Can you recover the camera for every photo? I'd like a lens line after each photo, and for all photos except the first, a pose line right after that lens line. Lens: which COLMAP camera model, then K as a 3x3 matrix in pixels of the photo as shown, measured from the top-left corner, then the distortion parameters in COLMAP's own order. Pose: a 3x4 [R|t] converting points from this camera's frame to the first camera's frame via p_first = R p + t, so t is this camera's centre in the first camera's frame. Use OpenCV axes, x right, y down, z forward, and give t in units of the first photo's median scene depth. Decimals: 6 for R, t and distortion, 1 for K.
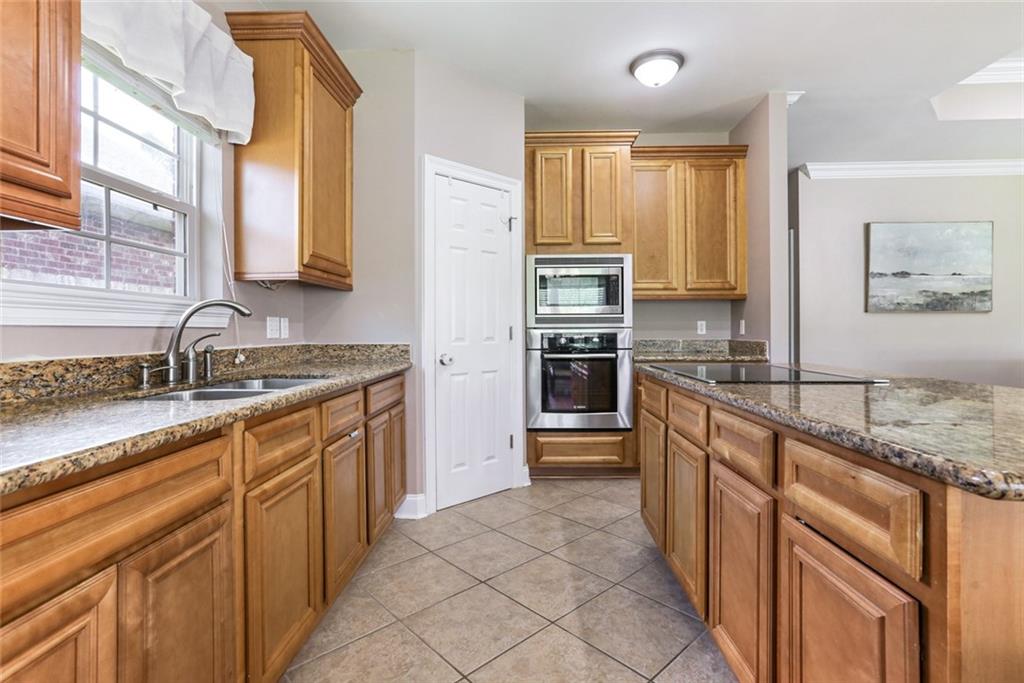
lens RADIAL K [[472.5, 0, 509.3], [0, 472.5, 333.7], [0, 0, 1]] dist [-0.003571, -0.000108]
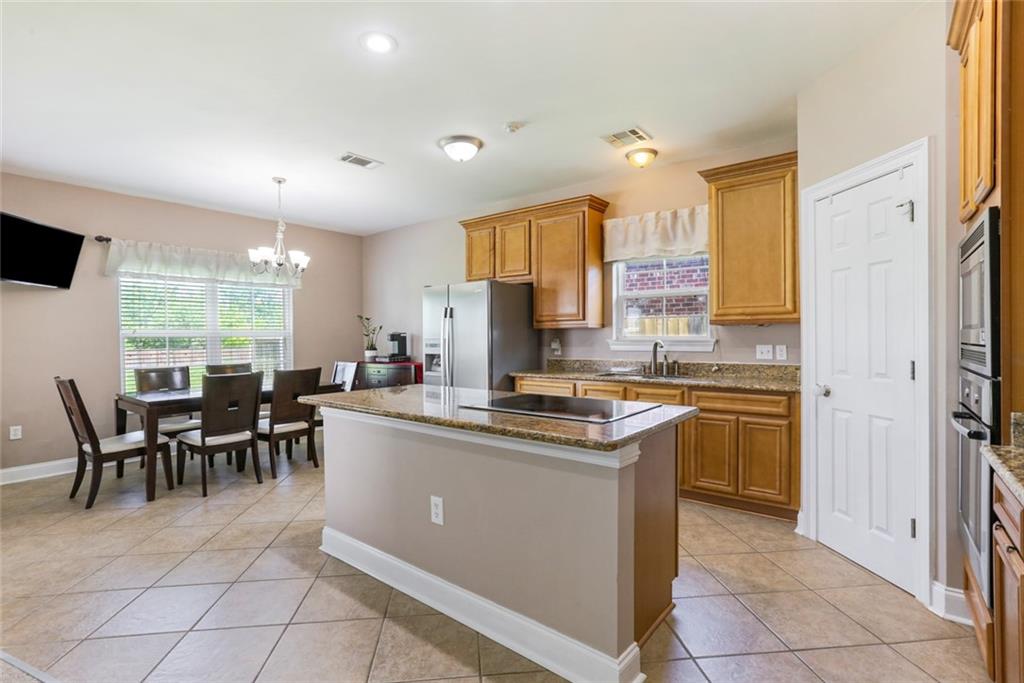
lens RADIAL K [[472.5, 0, 509.3], [0, 472.5, 333.7], [0, 0, 1]] dist [-0.003571, -0.000108]
pose [[-0.590783, 0.003125, -0.806824, 0.622973], [0.007172, 0.999973, -0.001379, -0.039241], [0.806798, -0.006602, -0.590790, 0.646262]]
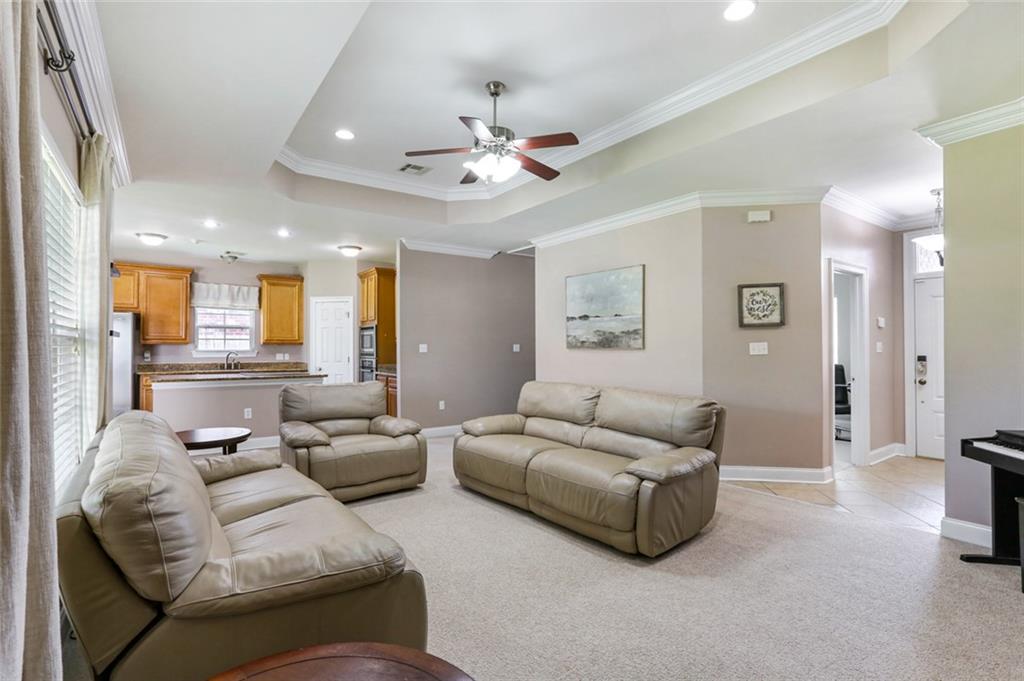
lens RADIAL K [[474.7, 0, 501.7], [0, 474.7, 340.6], [0, 0, 1]] dist [-0.001231, -0.000052]
pose [[0.610328, -0.004645, -0.792135, 1.678890], [-0.006284, 0.999923, -0.010705, -0.052090], [0.792124, 0.011511, 0.610252, 0.090496]]
